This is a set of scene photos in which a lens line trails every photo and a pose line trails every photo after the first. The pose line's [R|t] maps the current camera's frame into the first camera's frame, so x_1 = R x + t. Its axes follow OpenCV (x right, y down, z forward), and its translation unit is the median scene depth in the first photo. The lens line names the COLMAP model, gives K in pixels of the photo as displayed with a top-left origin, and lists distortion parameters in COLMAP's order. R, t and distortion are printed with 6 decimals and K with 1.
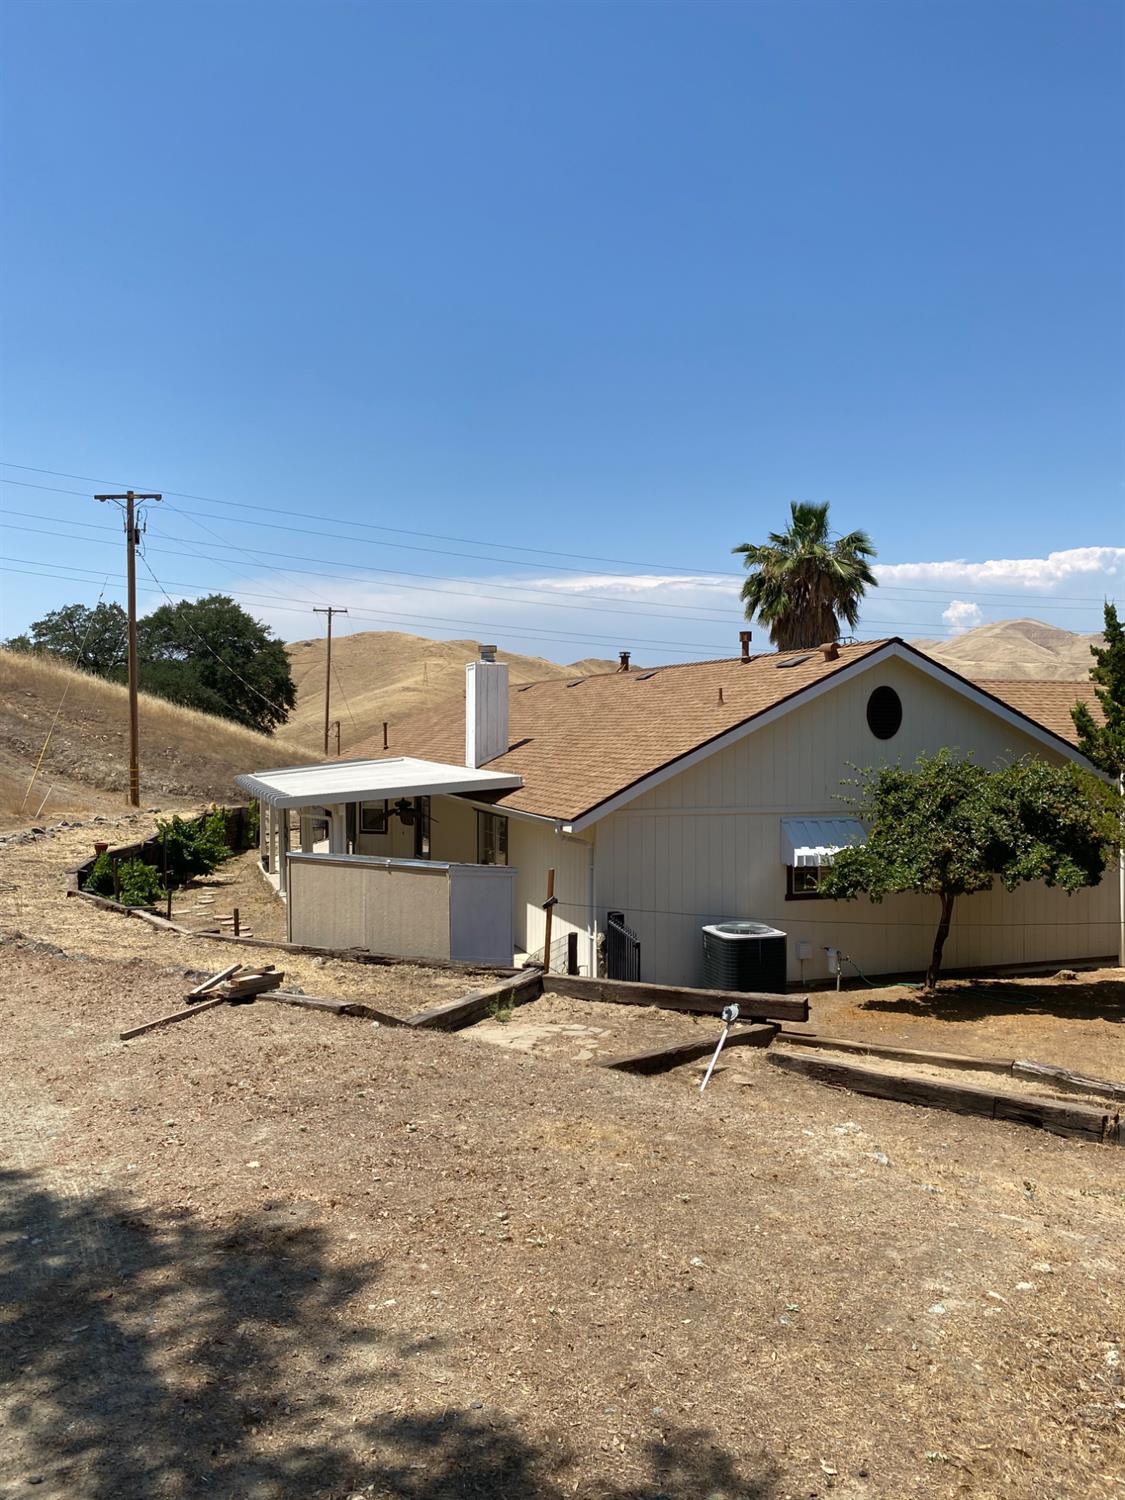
lens RADIAL K [[1176.1, 0, 557.4], [0, 1176.1, 751.6], [0, 0, 1]] dist [0.048478, -0.047848]
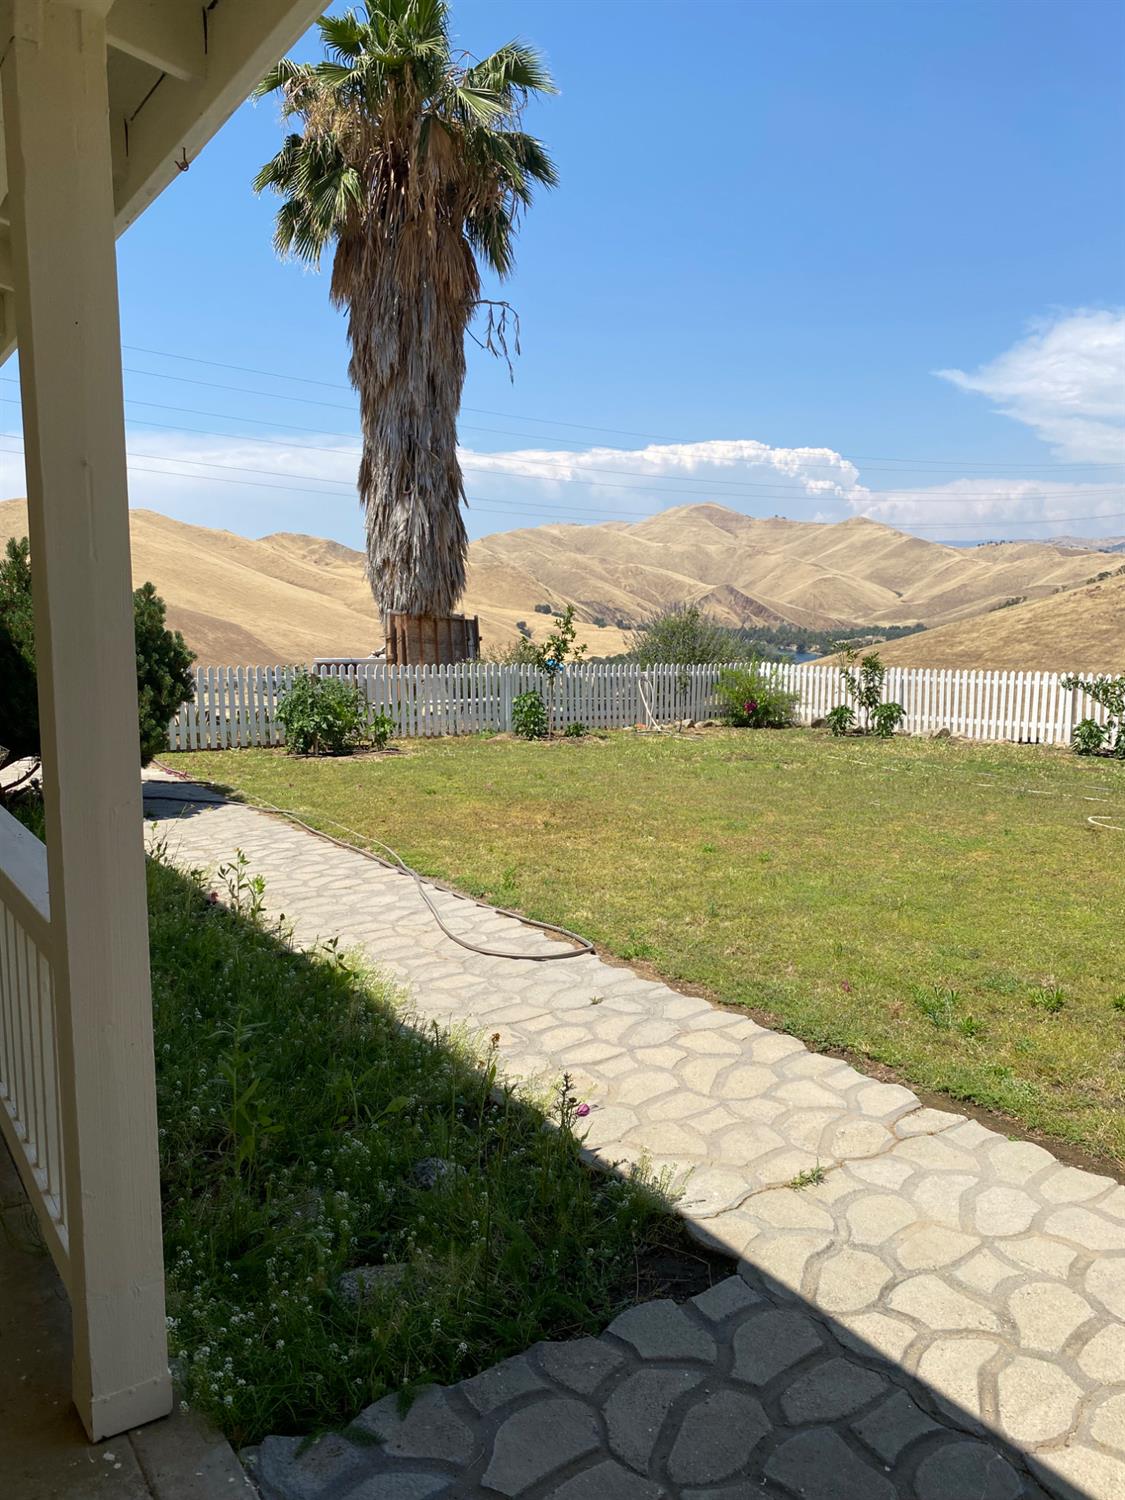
lens RADIAL K [[1176.1, 0, 576.1], [0, 1176.1, 746.4], [0, 0, 1]] dist [0.048478, -0.047848]
pose [[0.964571, -0.030056, 0.262107, 0.150755], [0.004501, 0.995219, 0.097560, 0.034358], [-0.263787, -0.092924, 0.960095, 0.534959]]
